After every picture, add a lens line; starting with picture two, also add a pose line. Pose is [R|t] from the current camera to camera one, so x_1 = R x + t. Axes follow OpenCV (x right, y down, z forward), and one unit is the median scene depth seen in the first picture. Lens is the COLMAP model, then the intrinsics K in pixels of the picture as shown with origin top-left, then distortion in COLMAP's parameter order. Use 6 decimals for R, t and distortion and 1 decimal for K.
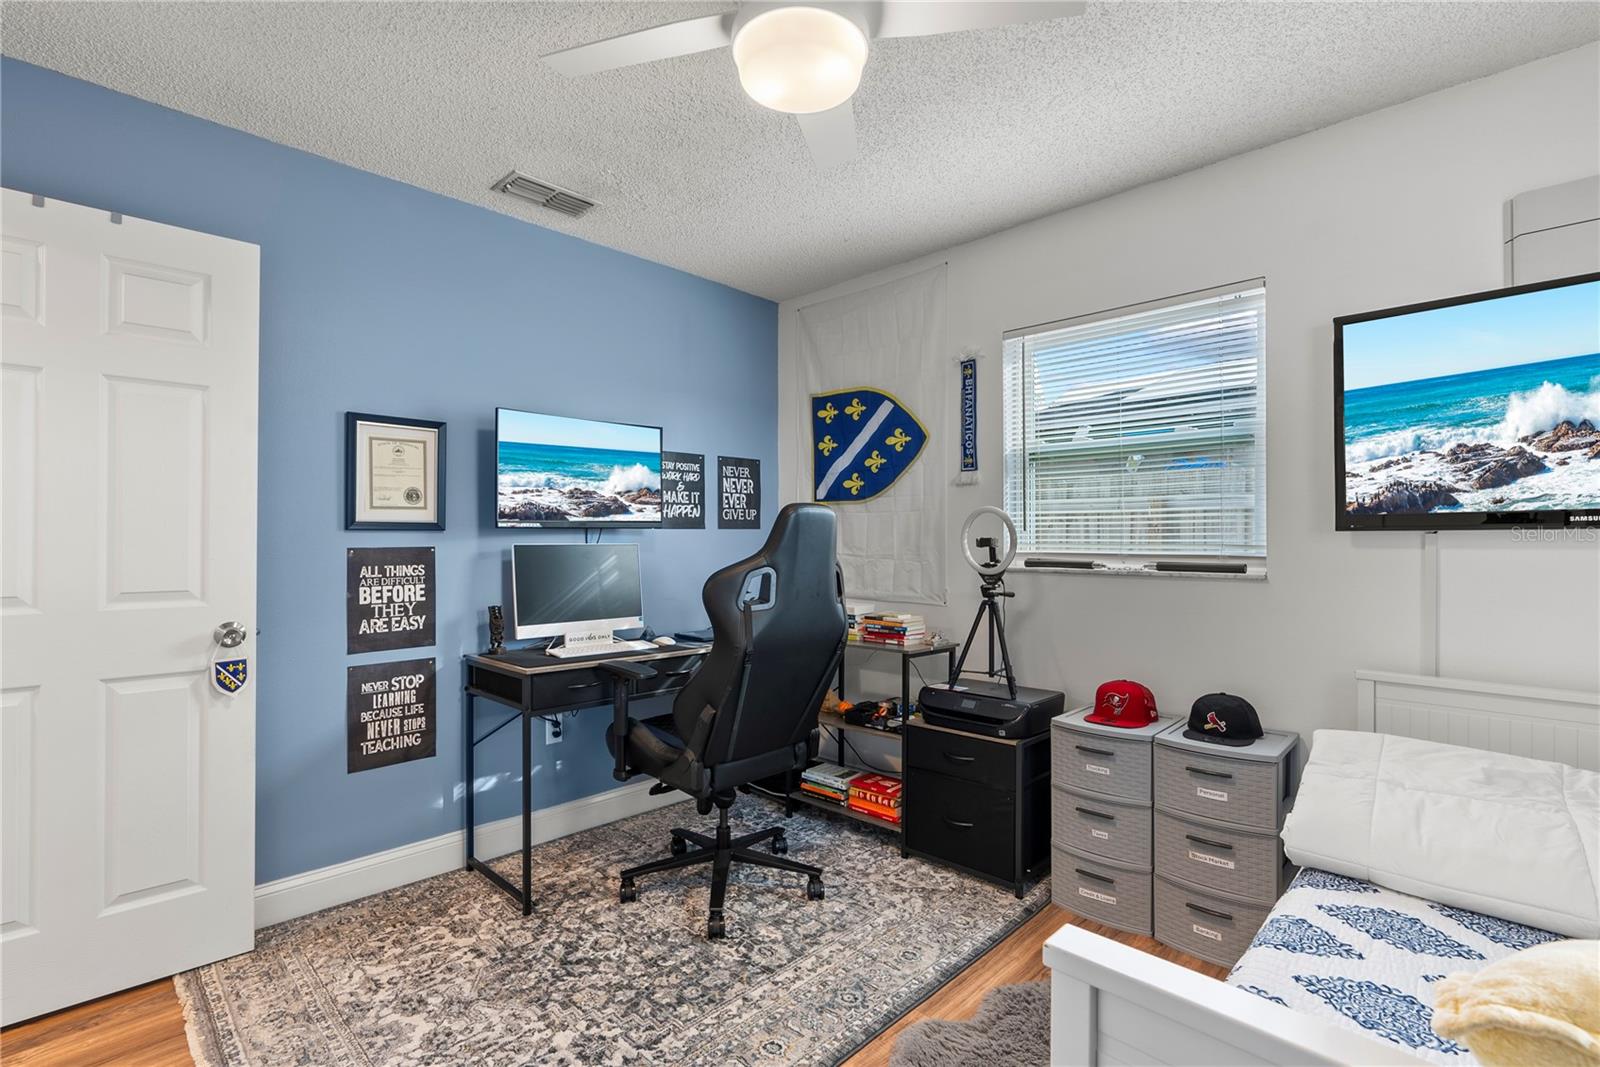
lens RADIAL K [[724.6, 0, 791.7], [0, 724.6, 535.1], [0, 0, 1]] dist [-0.019135, 0.008775]
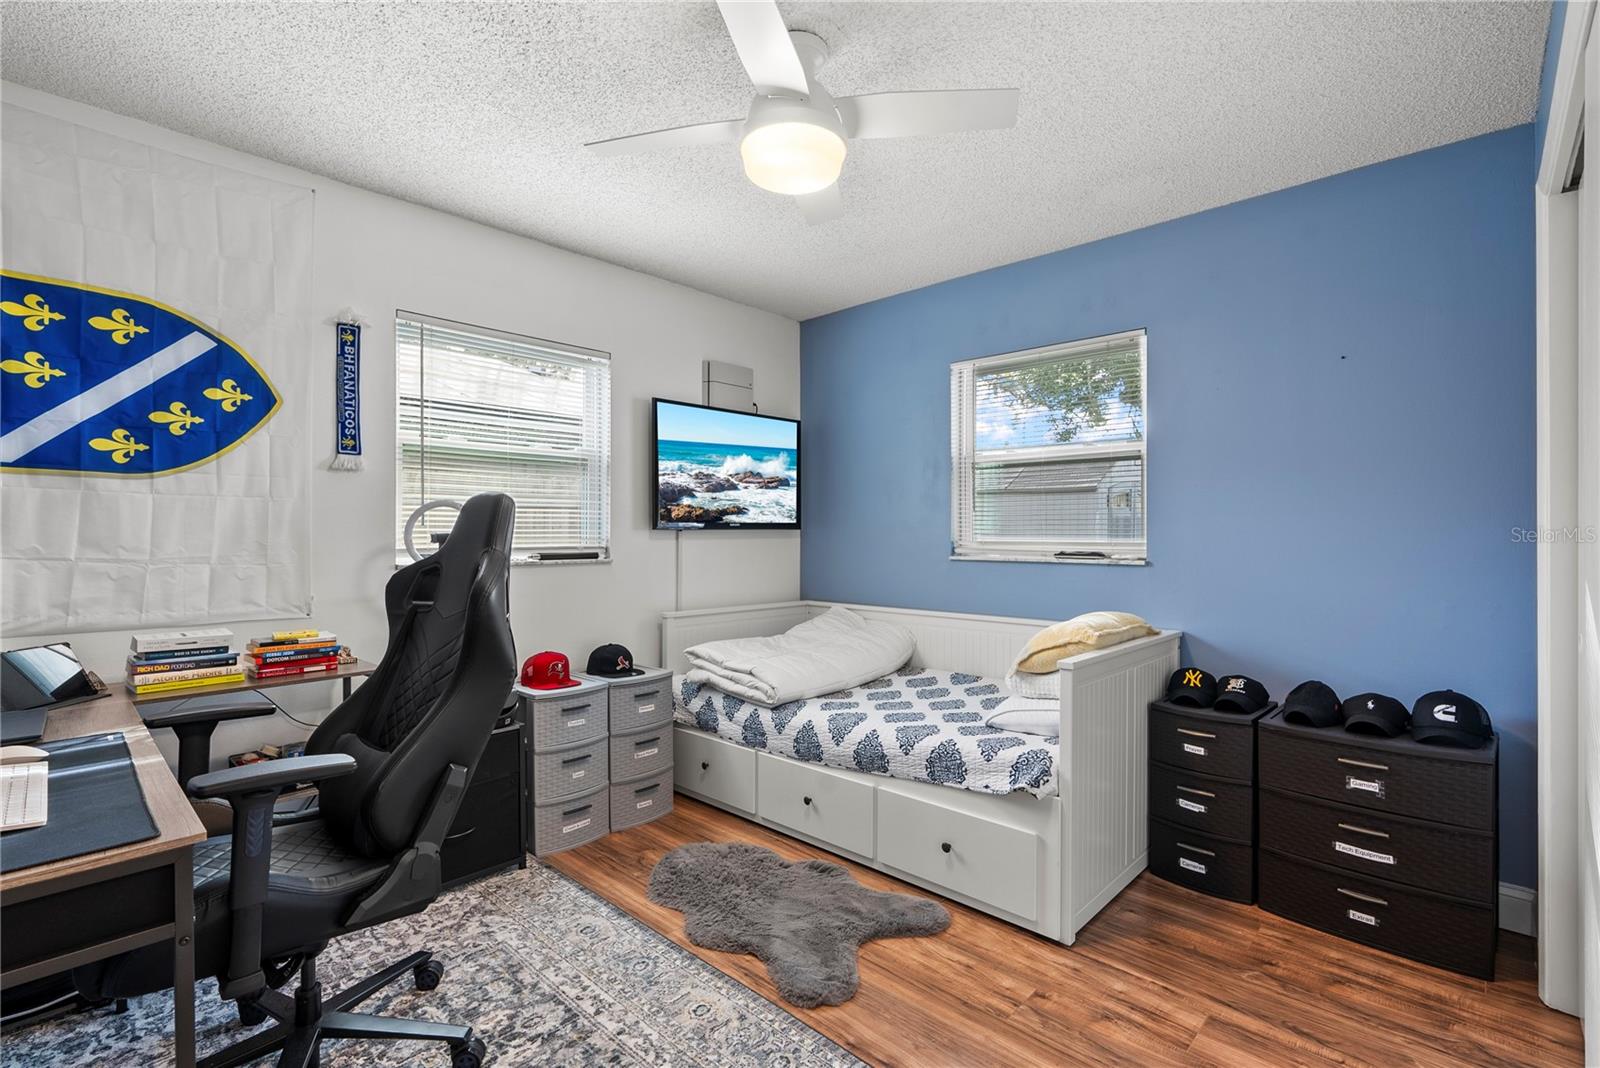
lens RADIAL K [[724.6, 0, 791.7], [0, 724.6, 535.6], [0, 0, 1]] dist [-0.019135, 0.008775]
pose [[-0.002628, -0.001868, 0.999995, -0.604414], [-0.005172, 0.999985, 0.001854, 0.002495], [-0.999983, -0.005168, -0.002637, 0.481529]]
